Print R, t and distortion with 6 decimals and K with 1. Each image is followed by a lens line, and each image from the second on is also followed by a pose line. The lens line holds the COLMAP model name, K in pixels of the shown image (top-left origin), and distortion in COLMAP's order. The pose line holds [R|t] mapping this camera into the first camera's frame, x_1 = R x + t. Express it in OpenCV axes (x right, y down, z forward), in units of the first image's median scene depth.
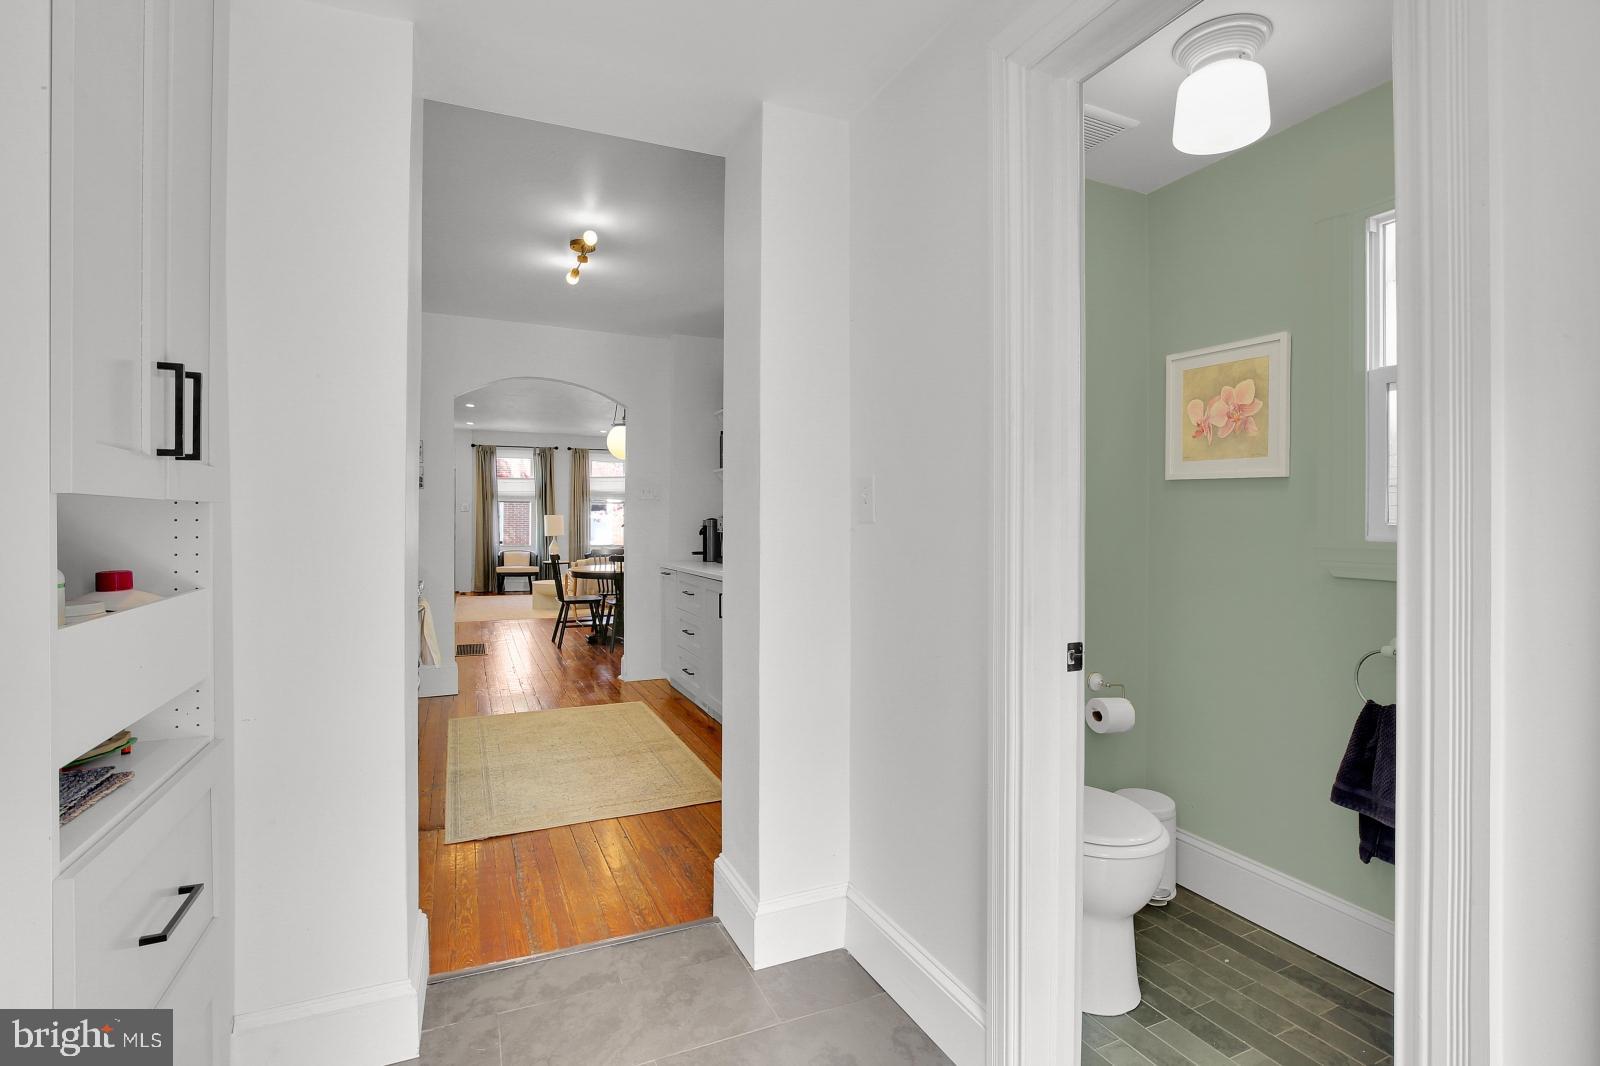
lens RADIAL K [[758.7, 0, 819.7], [0, 758.7, 518.9], [0, 0, 1]] dist [-0.028611, 0.004204]
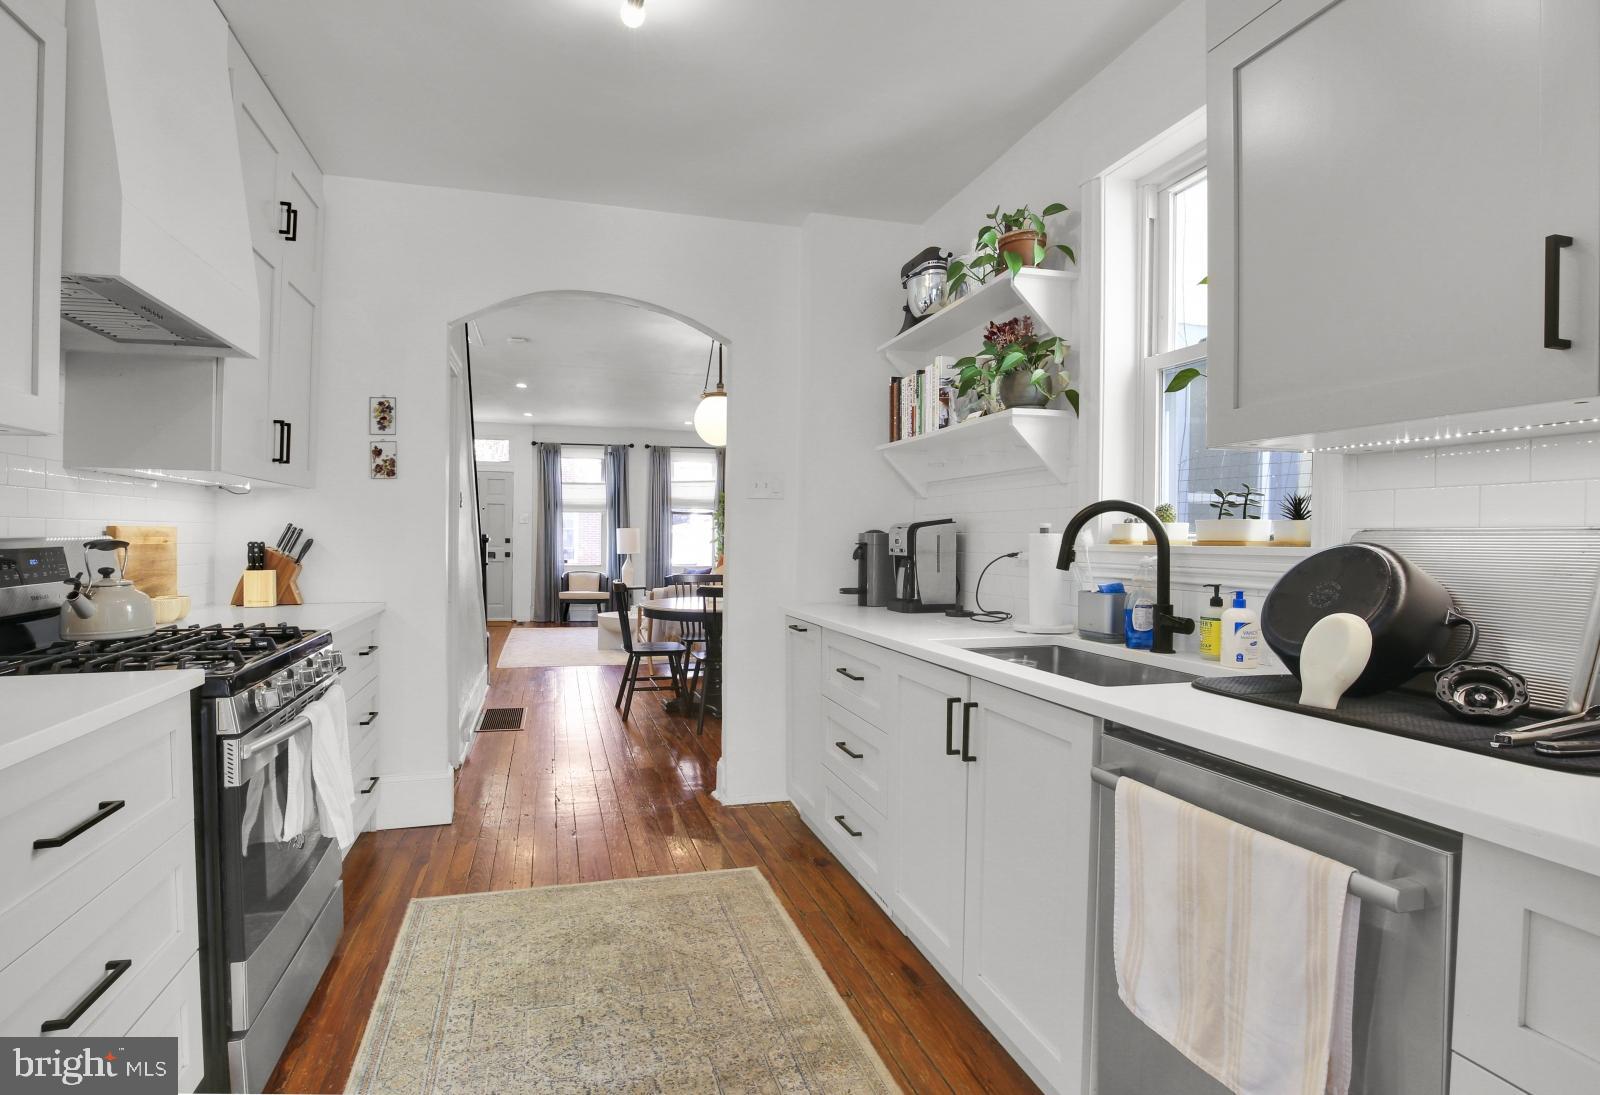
lens RADIAL K [[794.5, 0, 762.1], [0, 794.5, 529.2], [0, 0, 1]] dist [-0.013395, -0.000035]
pose [[0.983255, 0.002763, -0.182216, -0.070625], [-0.004118, 0.999967, -0.007058, 0.001734], [0.182191, 0.007690, 0.983233, 0.240799]]
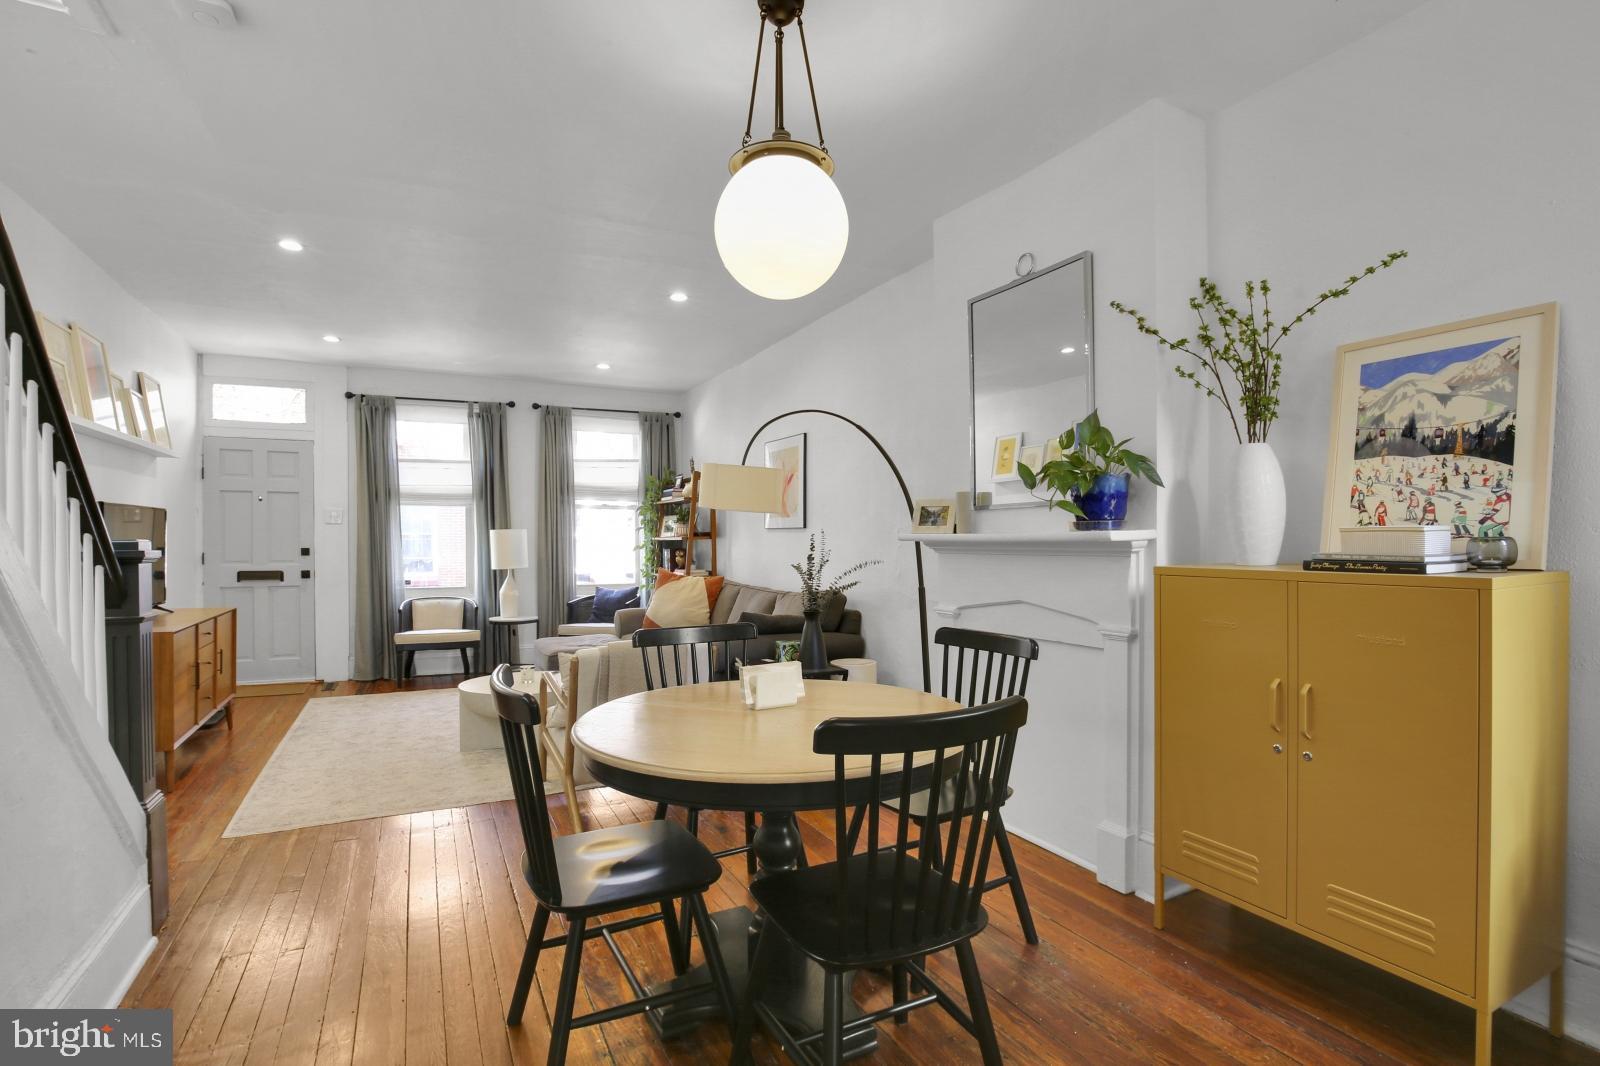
lens RADIAL K [[758.7, 0, 793.0], [0, 758.7, 540.2], [0, 0, 1]] dist [-0.028611, 0.004204]
pose [[0.999632, -0.012136, 0.024268, -0.210399], [0.012022, 0.999916, 0.004871, 0.002833], [-0.024325, -0.004577, 0.999694, 0.592756]]
